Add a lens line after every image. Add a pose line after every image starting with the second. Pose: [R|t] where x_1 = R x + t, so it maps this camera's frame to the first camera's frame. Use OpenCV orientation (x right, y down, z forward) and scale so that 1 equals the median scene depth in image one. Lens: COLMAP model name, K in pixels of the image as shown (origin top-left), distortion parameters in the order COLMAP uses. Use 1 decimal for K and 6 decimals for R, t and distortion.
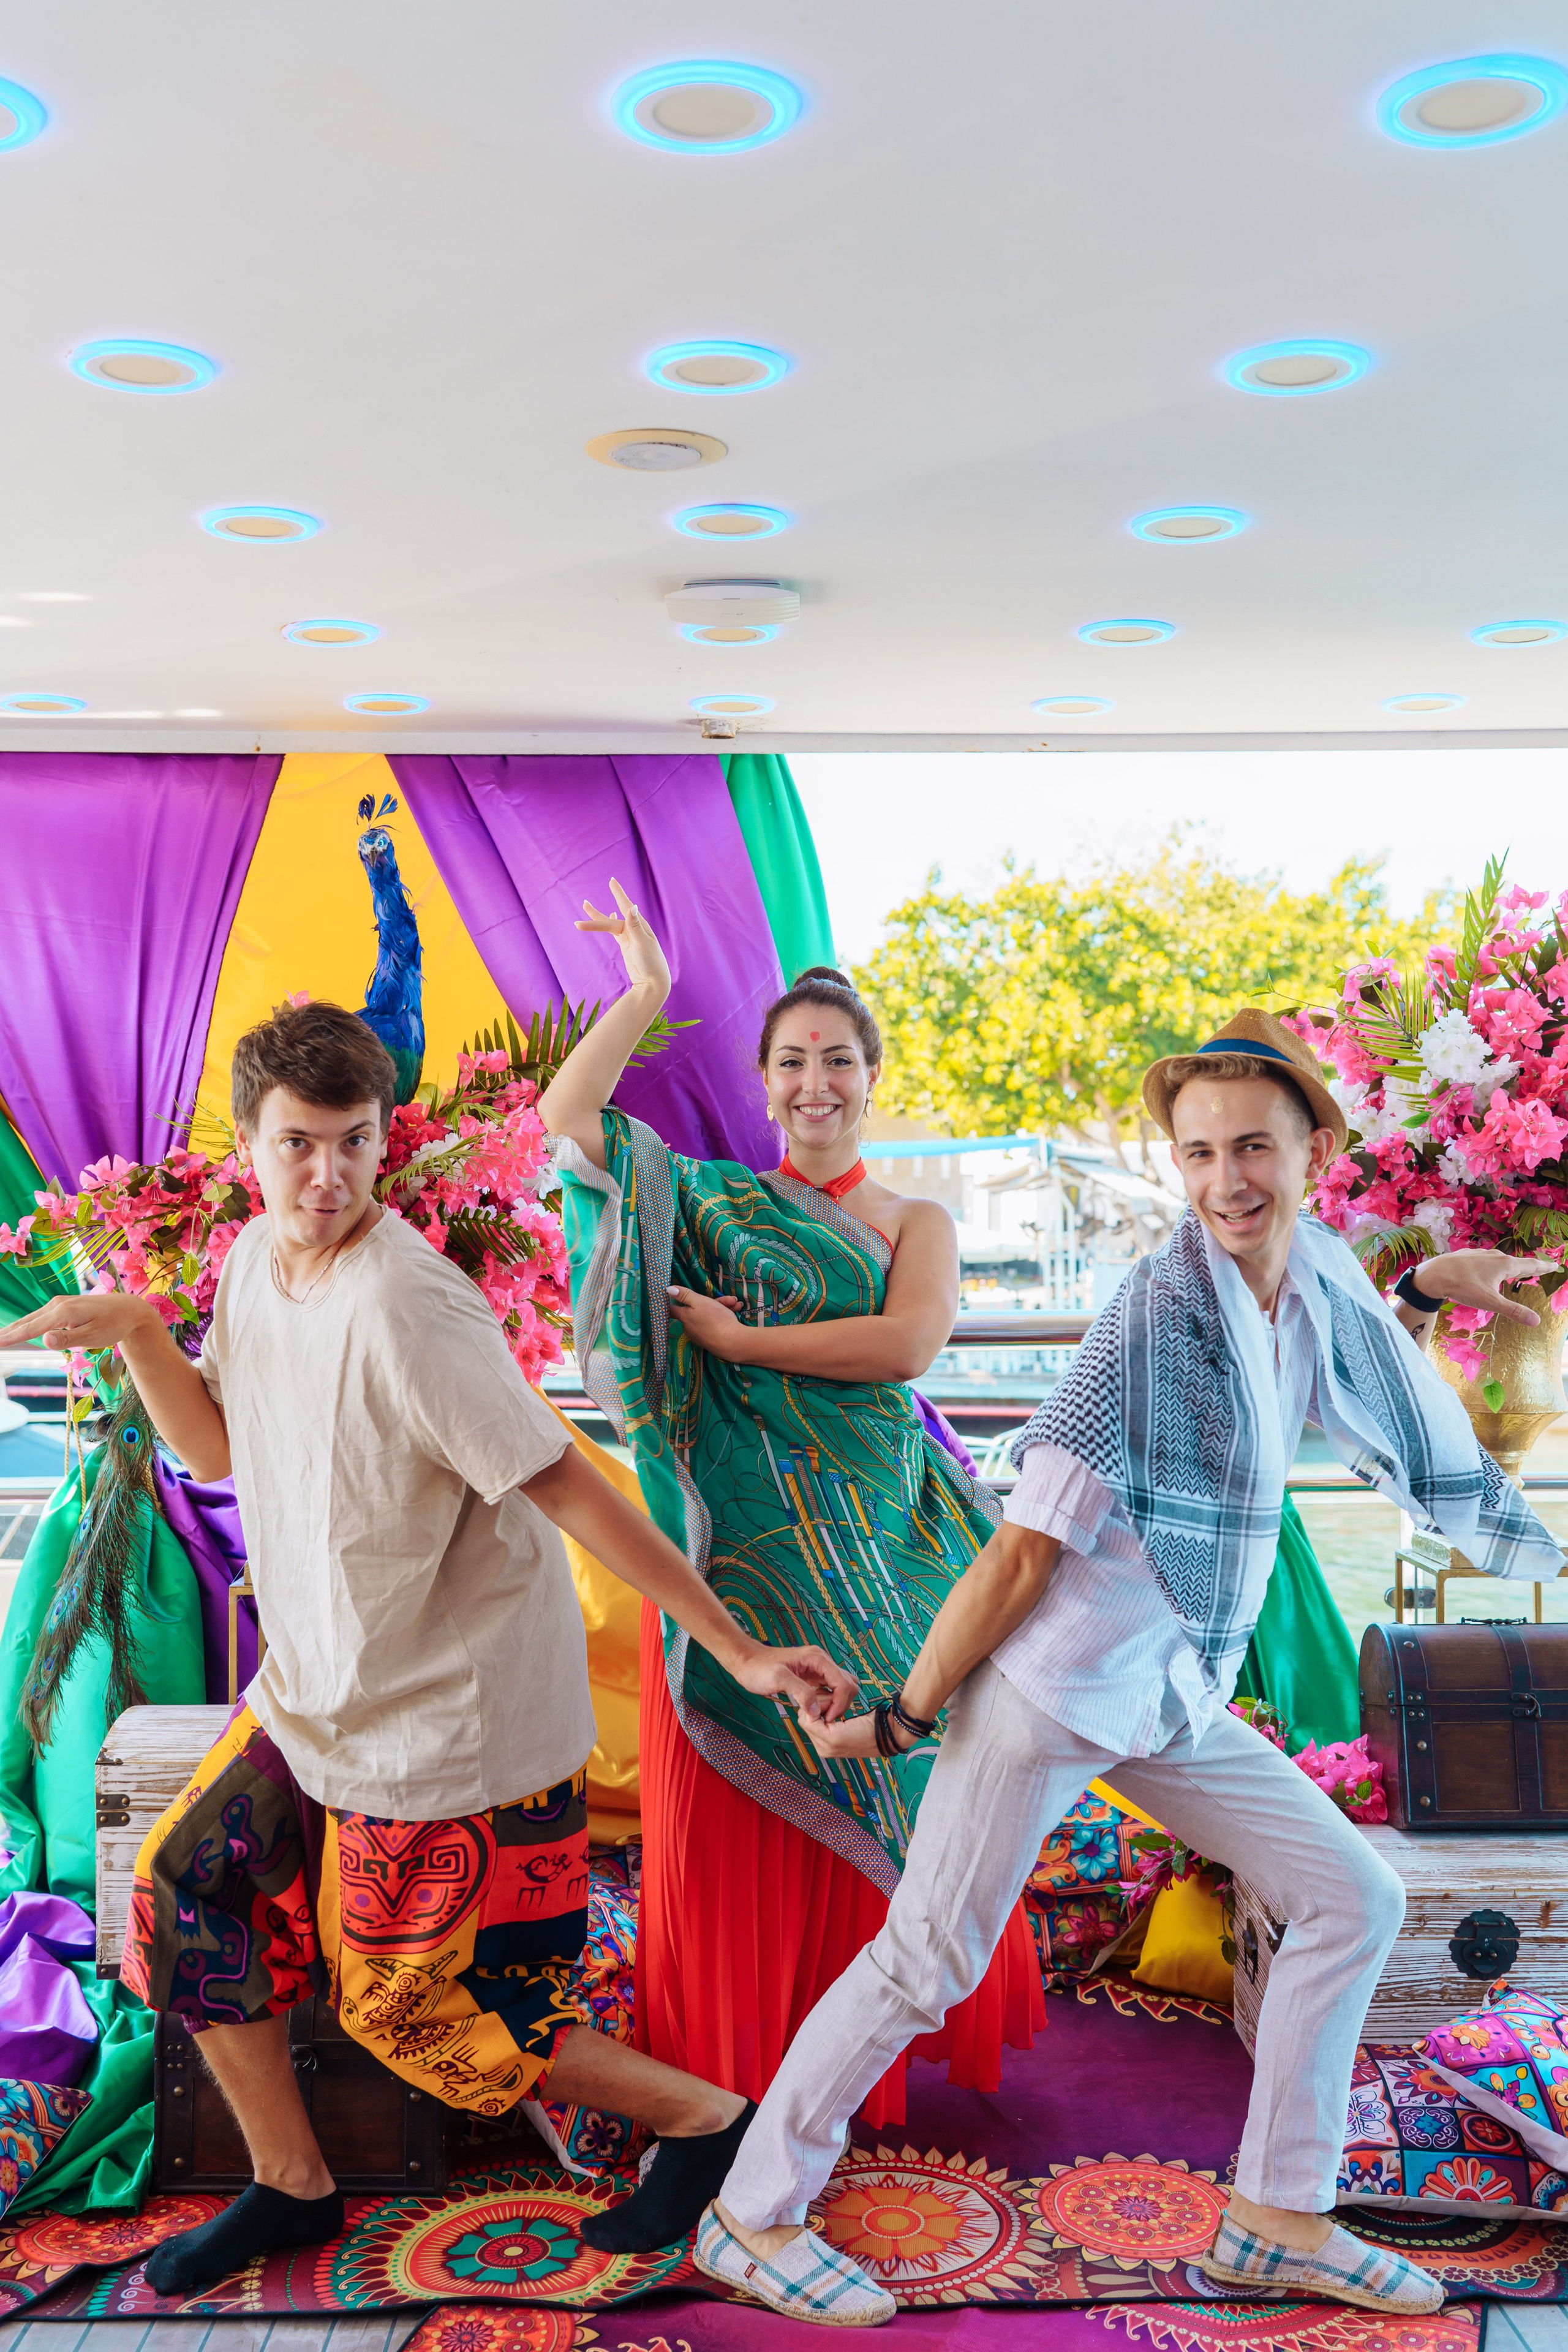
lens RADIAL K [[2272.0, 0, 764.7], [0, 2272.0, 1207.7], [0, 0, 1]] dist [-0.015711, 0.000000]
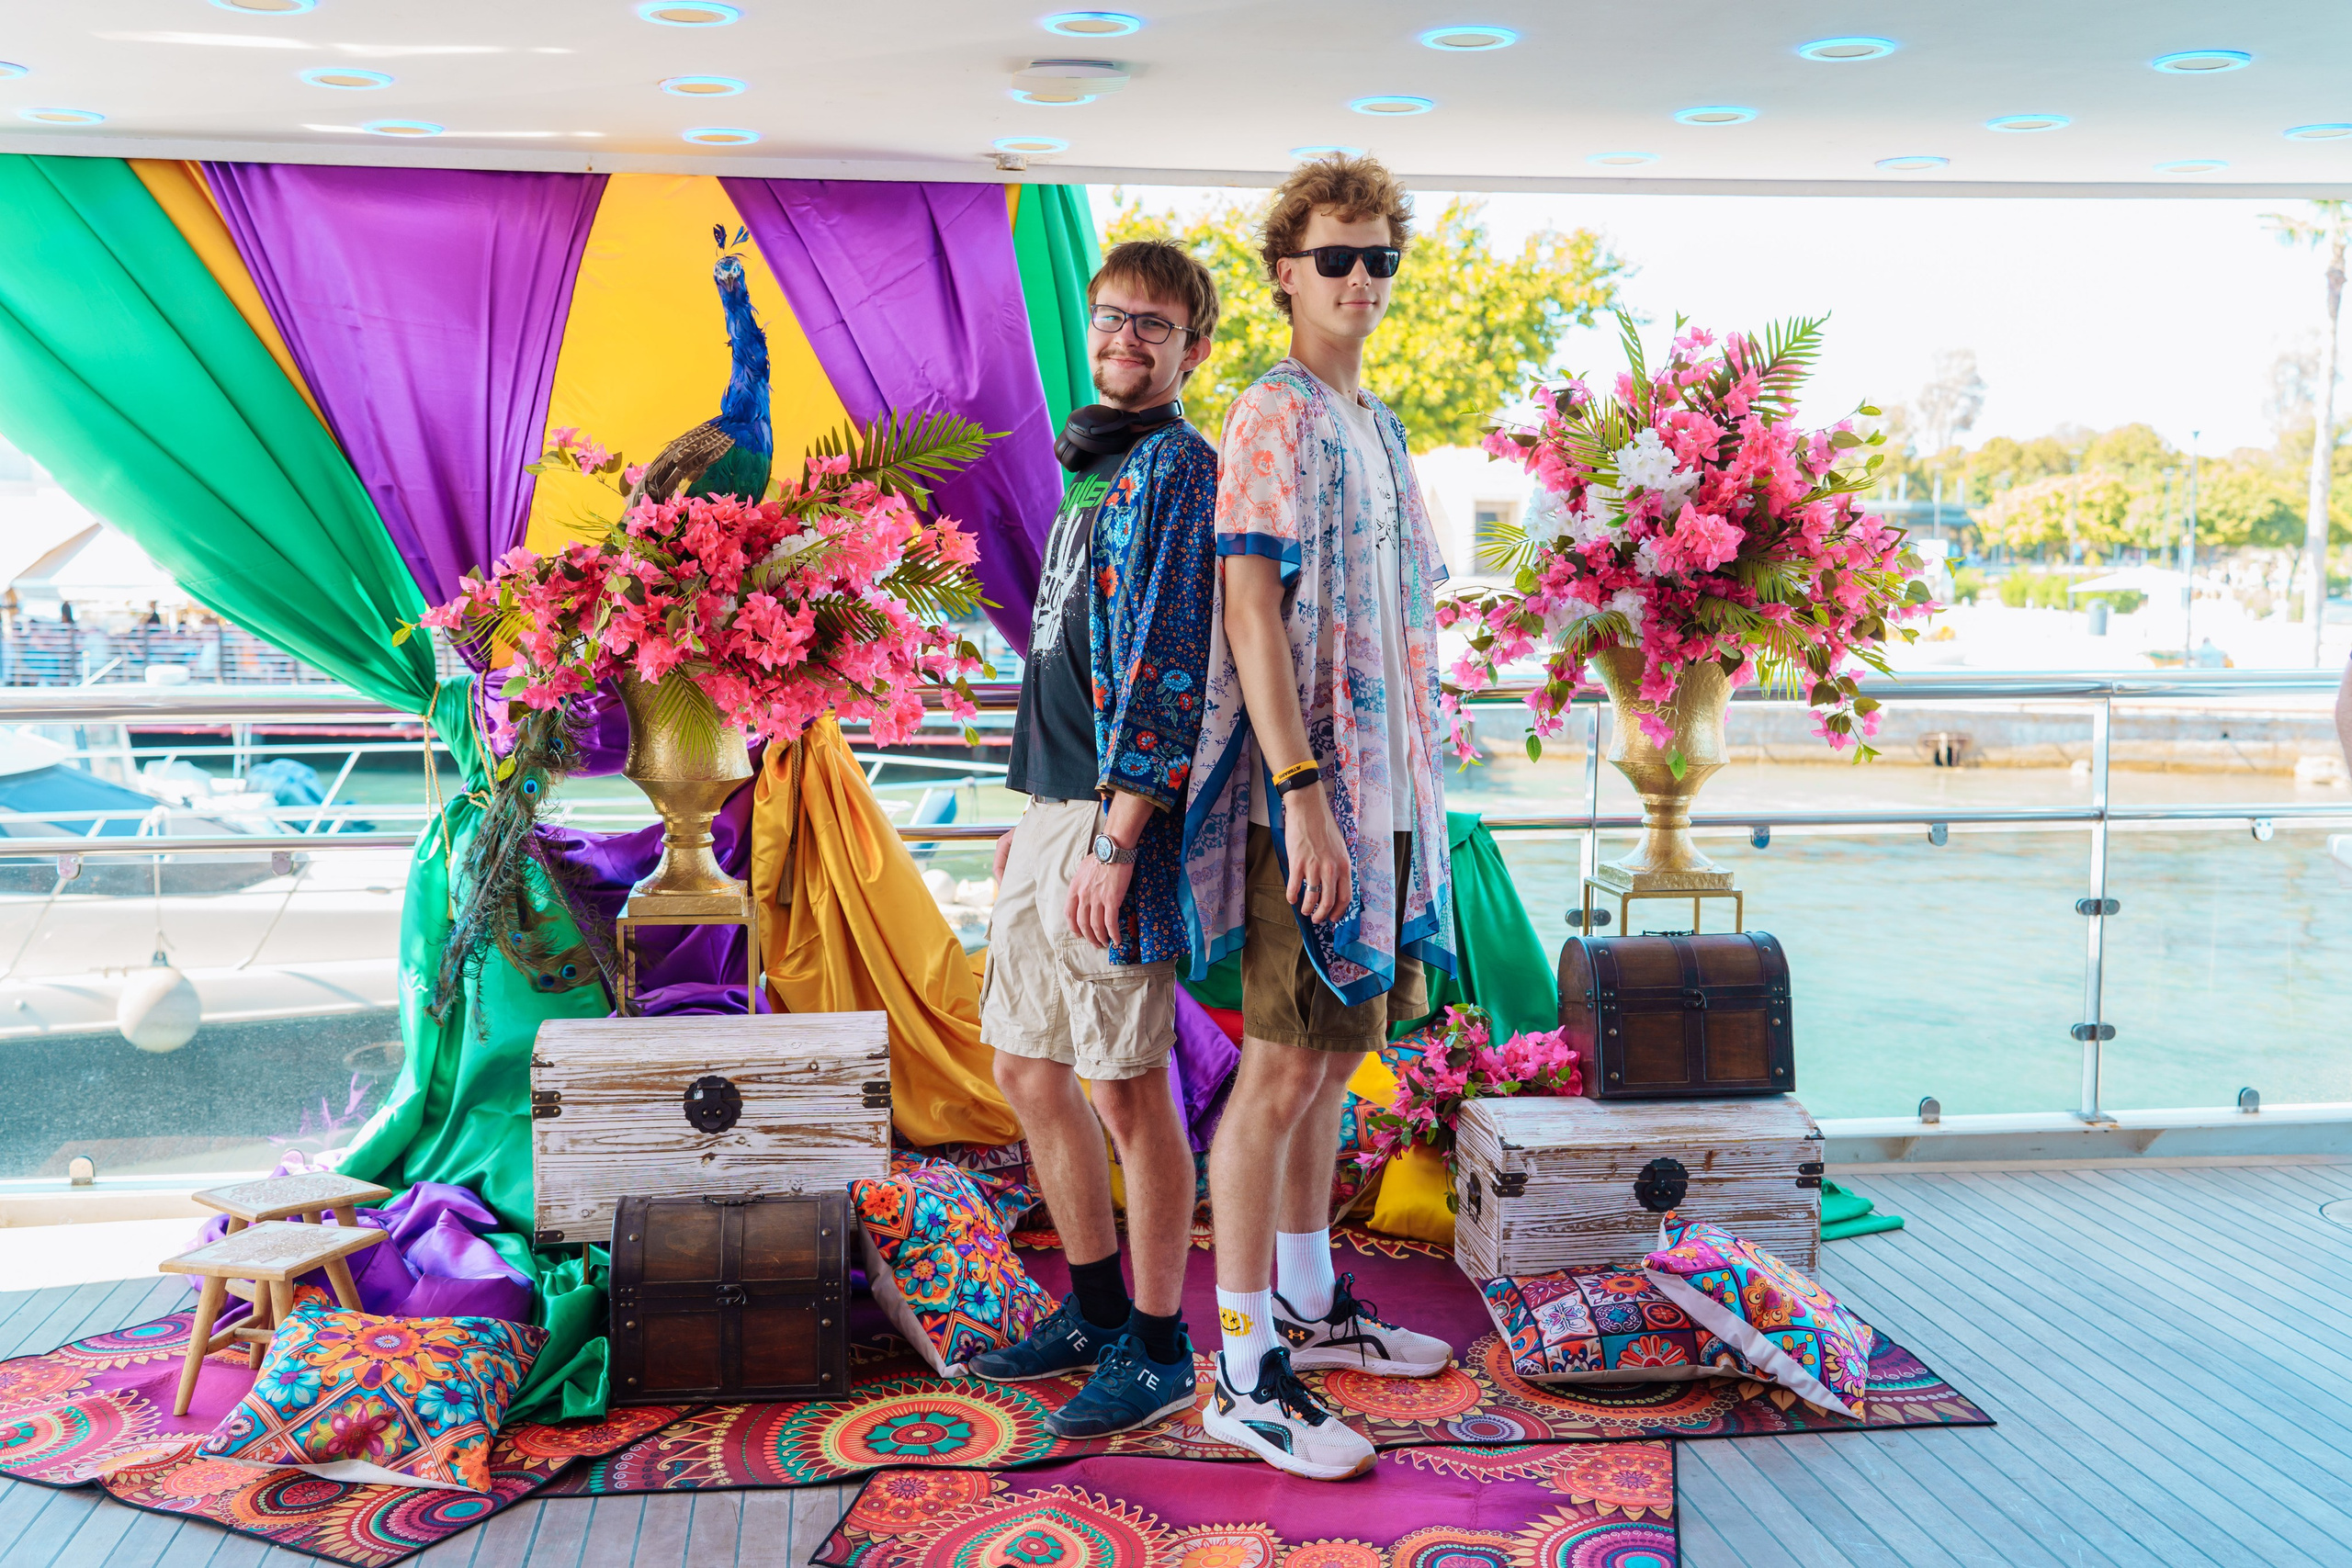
lens RADIAL K [[2295.4, 0, 1136.5], [0, 2295.4, 778.2], [0, 0, 1]] dist [-0.023980, 0.000000]
pose [[0.993387, -0.006108, 0.114649, -0.109825], [-0.005320, 0.995063, 0.099103, -0.023682], [-0.114688, -0.099058, 0.988450, -0.192580]]
